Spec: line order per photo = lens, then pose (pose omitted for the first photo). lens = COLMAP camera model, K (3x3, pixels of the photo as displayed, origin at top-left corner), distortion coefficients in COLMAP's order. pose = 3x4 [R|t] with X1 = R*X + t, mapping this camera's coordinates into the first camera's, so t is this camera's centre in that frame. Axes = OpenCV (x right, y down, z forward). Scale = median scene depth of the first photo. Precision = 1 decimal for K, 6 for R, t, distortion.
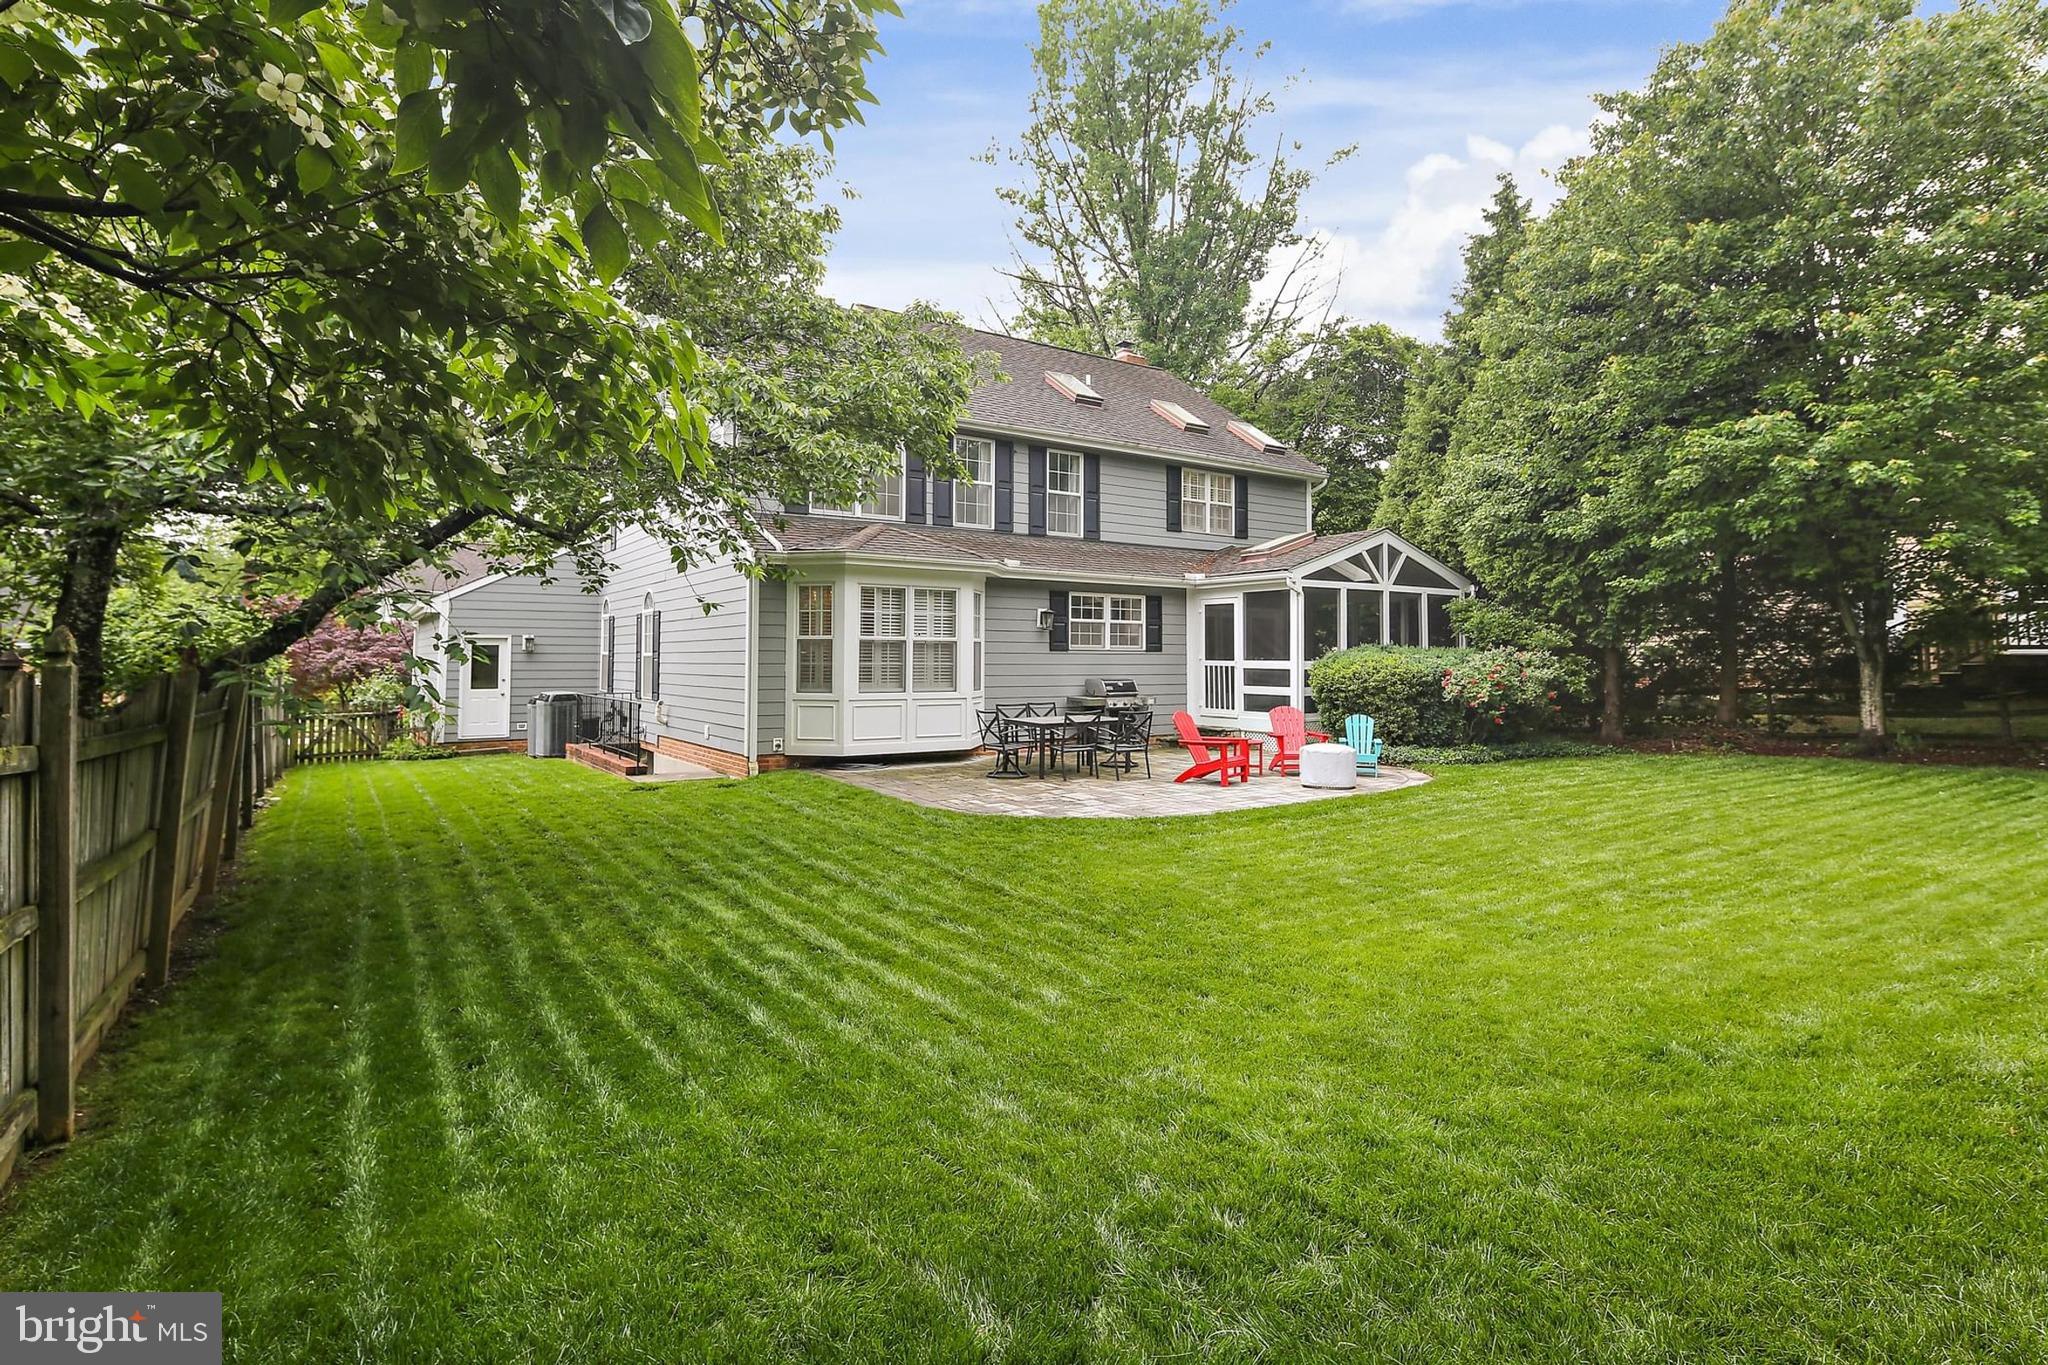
lens RADIAL K [[1016.6, 0, 1027.9], [0, 1016.6, 635.8], [0, 0, 1]] dist [-0.000818, 0.000078]
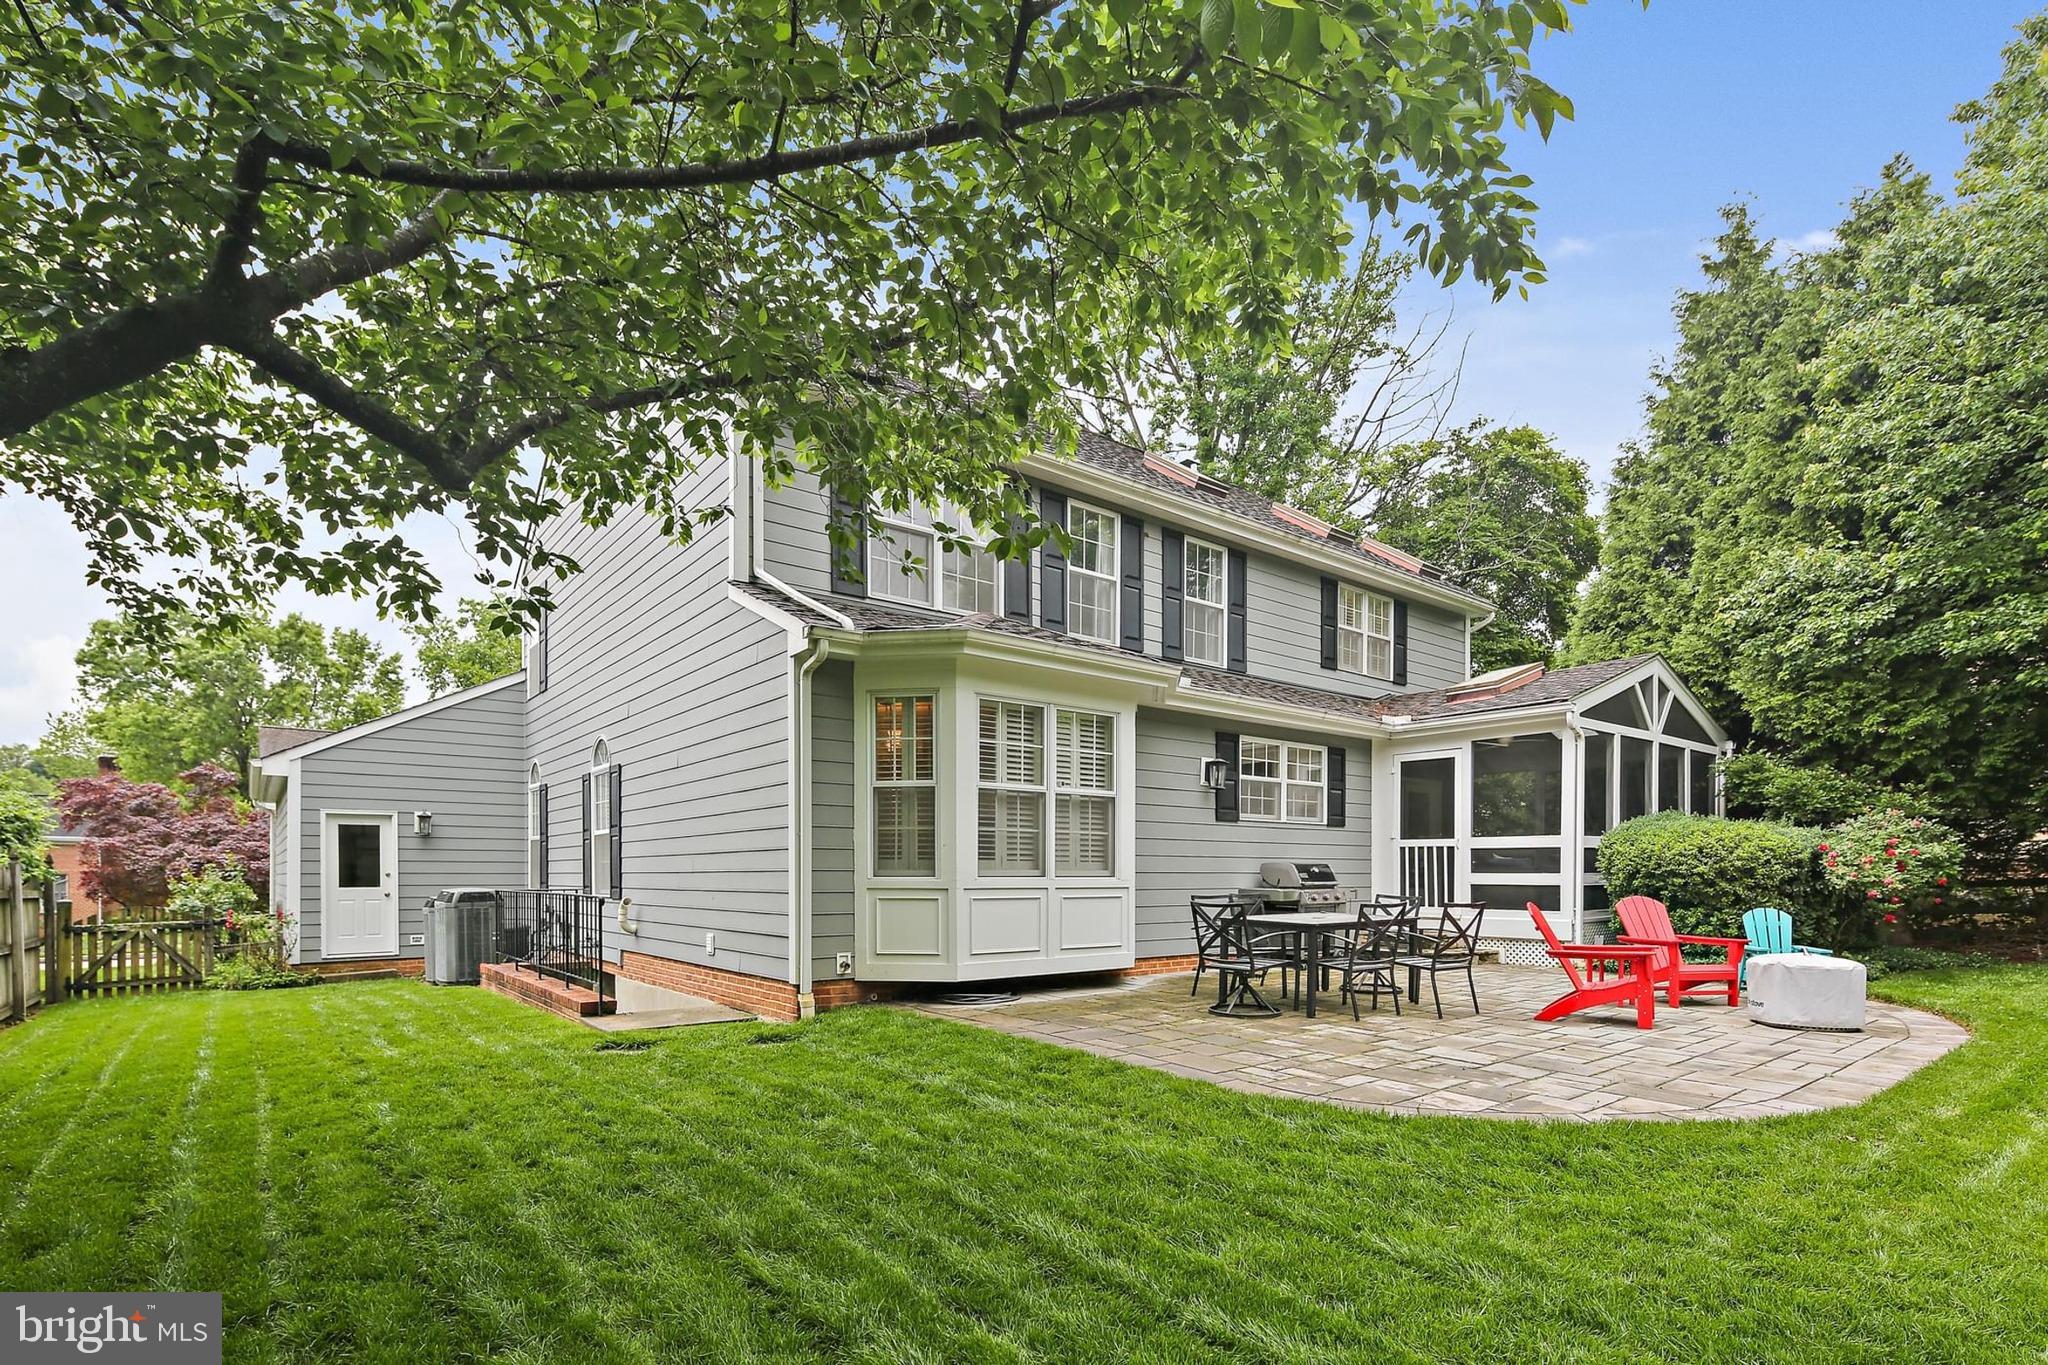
lens RADIAL K [[981.8, 0, 1021.7], [0, 981.8, 898.5], [0, 0, 1]] dist [-0.000008, -0.000018]
pose [[0.997419, -0.004862, 0.071640, -0.147191], [0.001471, 0.998879, 0.047310, 0.033635], [-0.071789, -0.047082, 0.996308, 0.338257]]
